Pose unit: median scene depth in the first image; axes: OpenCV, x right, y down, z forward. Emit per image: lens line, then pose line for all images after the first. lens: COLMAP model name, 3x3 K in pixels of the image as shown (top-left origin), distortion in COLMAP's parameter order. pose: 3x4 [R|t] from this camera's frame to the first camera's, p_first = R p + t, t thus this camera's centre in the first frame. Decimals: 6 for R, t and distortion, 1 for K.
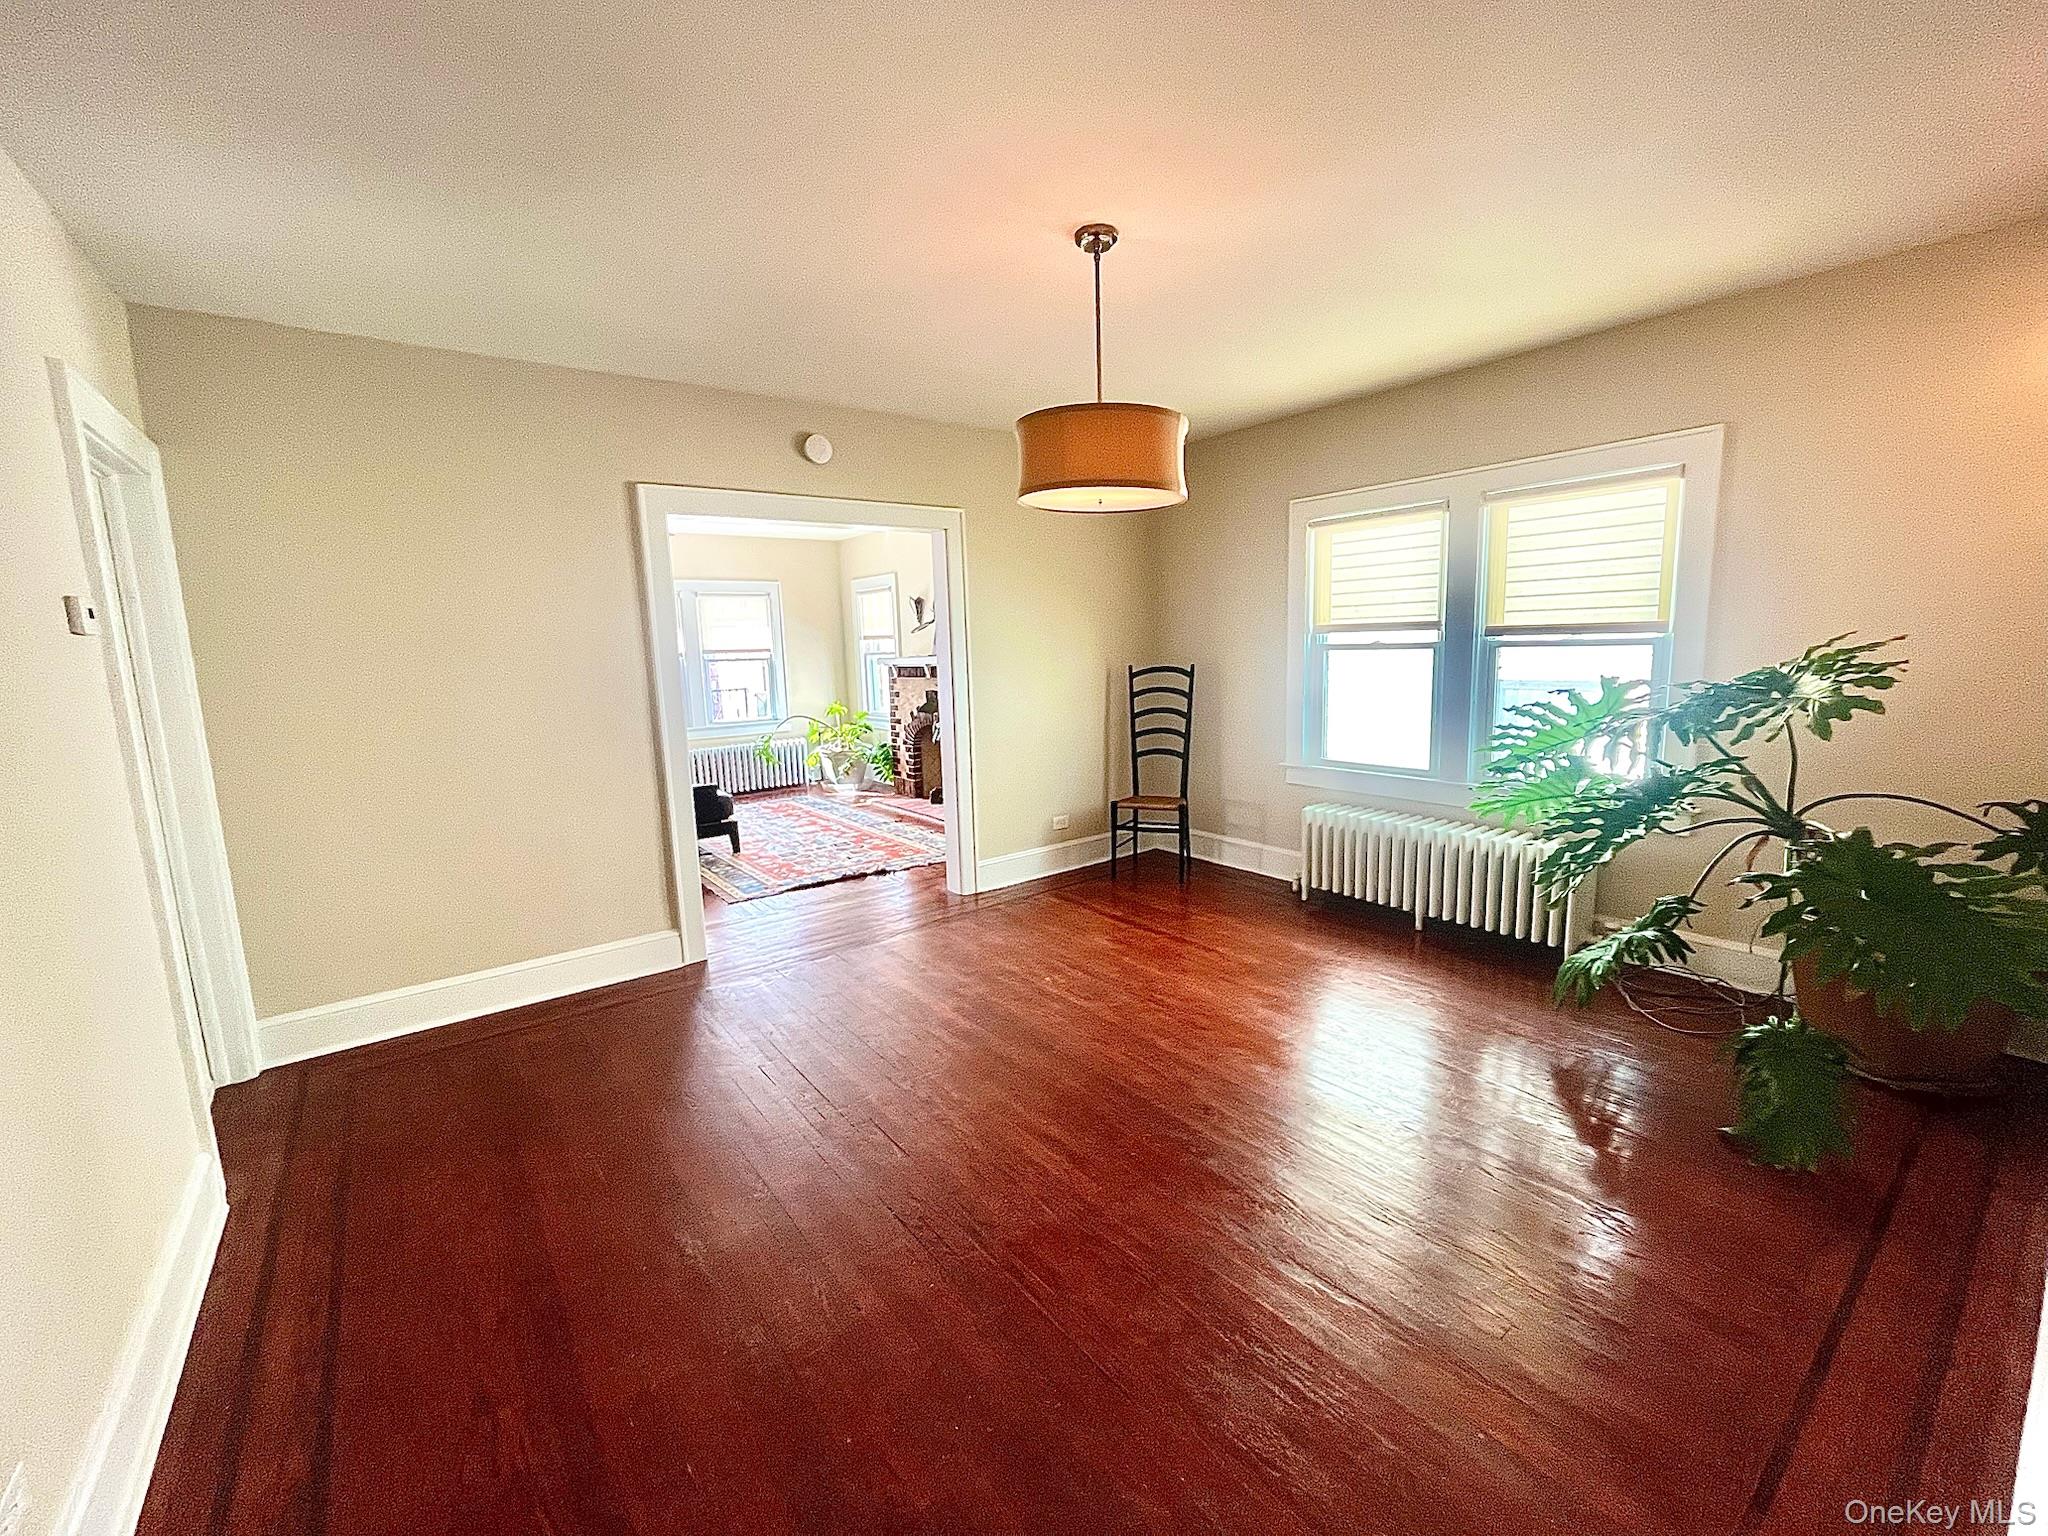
lens RADIAL K [[844.1, 0, 1024.0], [0, 844.1, 768.0], [0, 0, 1]] dist [0.000042, -0.000002]
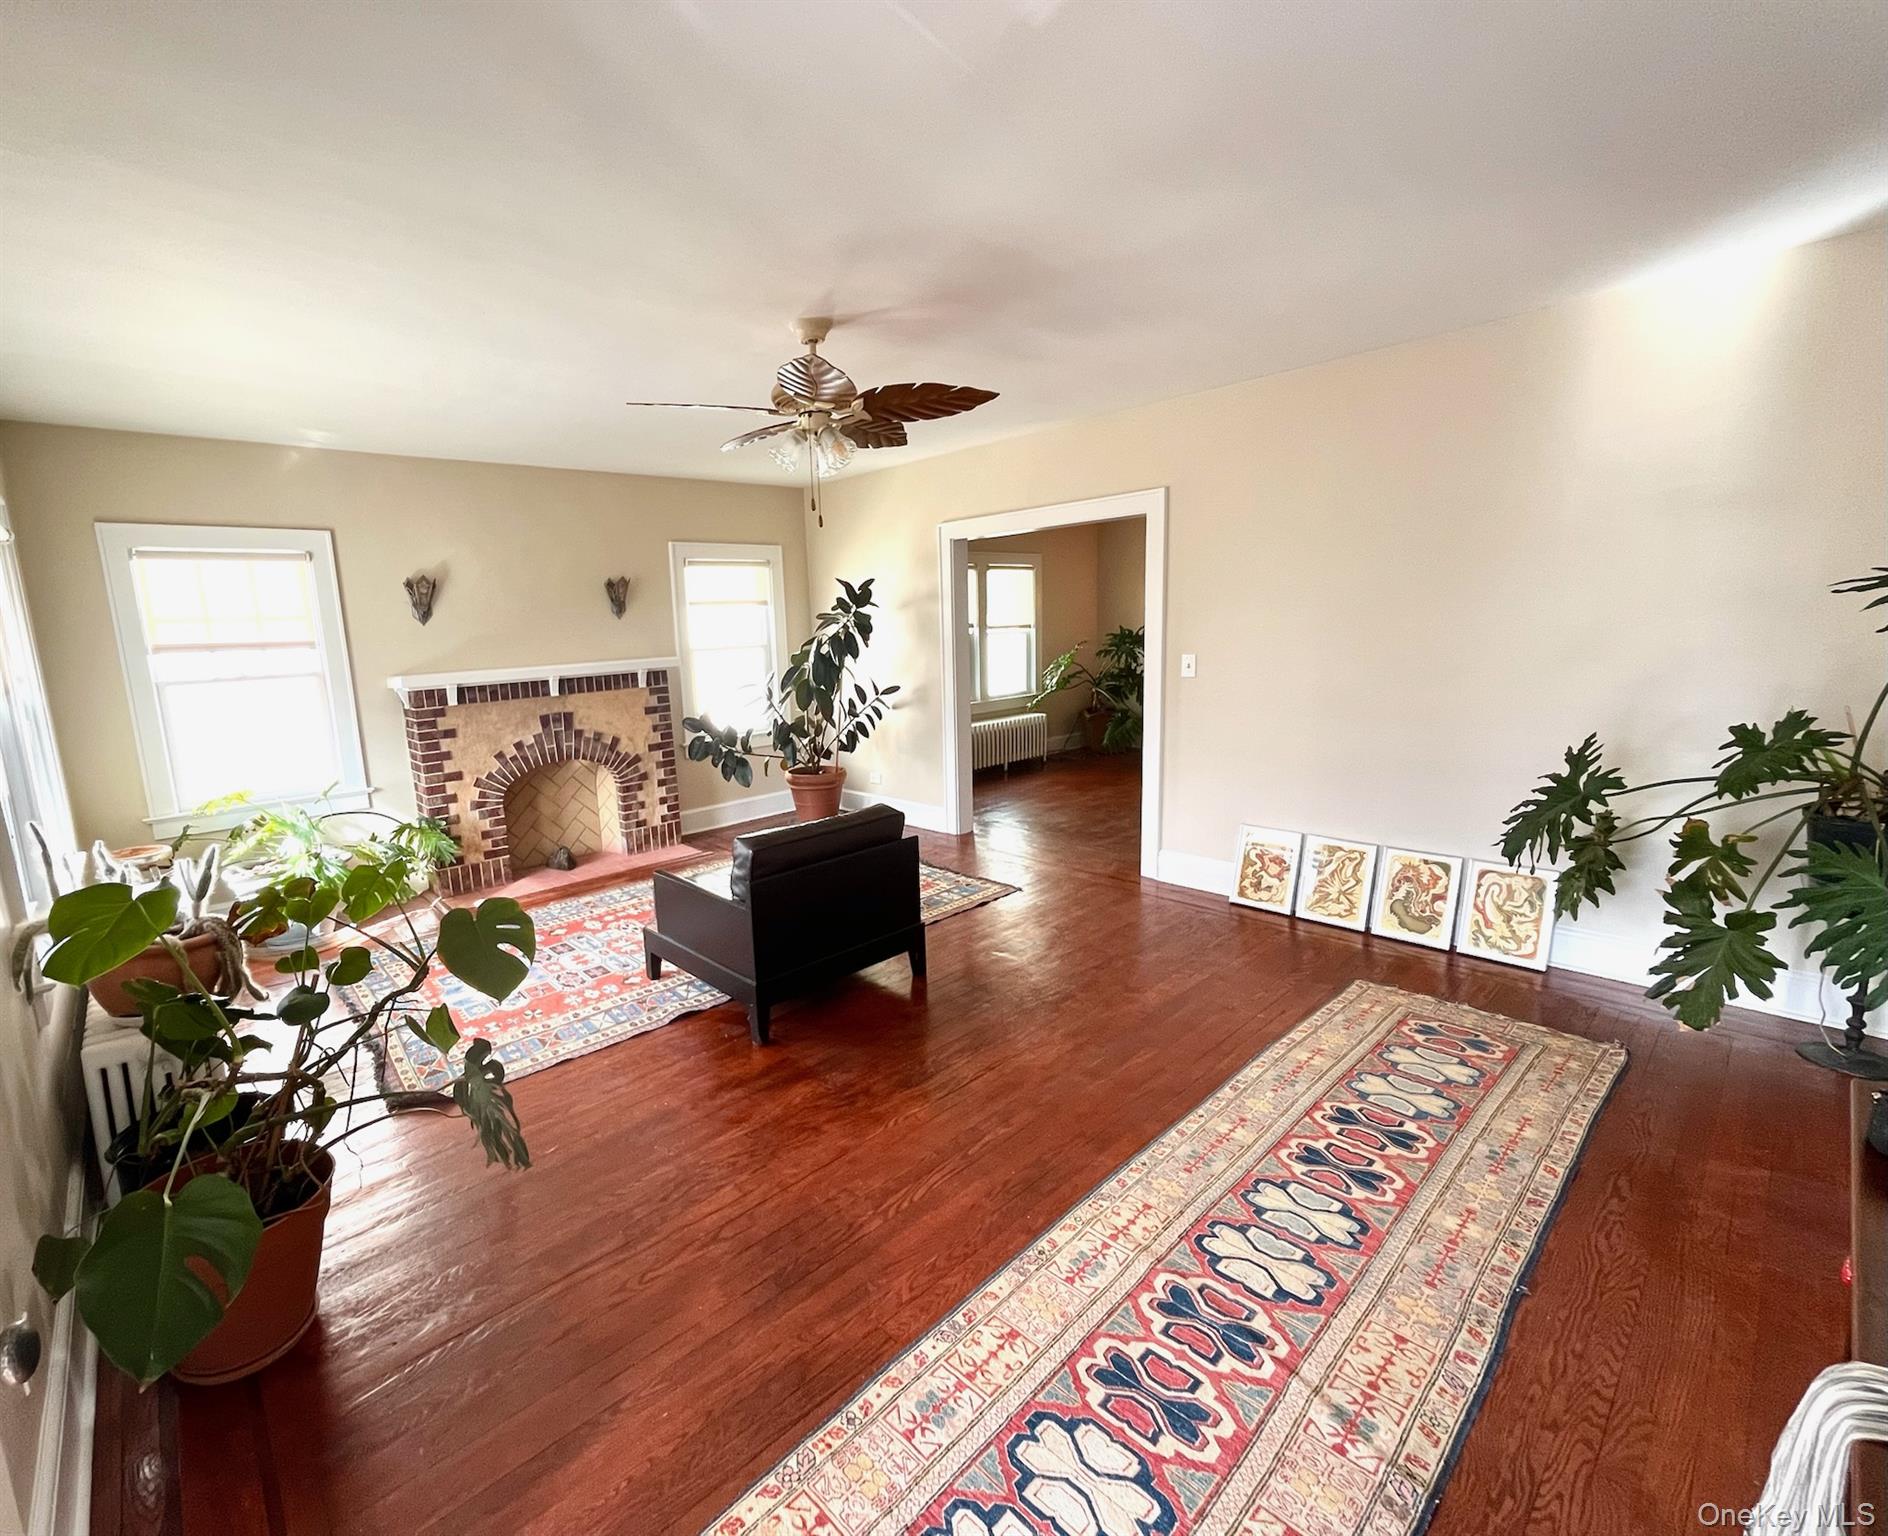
lens RADIAL K [[841.3, 0, 944.0], [0, 841.3, 768.0], [0, 0, 1]] dist [-0.000832, -0.000064]
pose [[-0.114443, -0.156453, 0.981033, -0.798337], [0.181255, 0.967657, 0.175464, -0.104870], [-0.976755, 0.197897, -0.082383, 0.703020]]
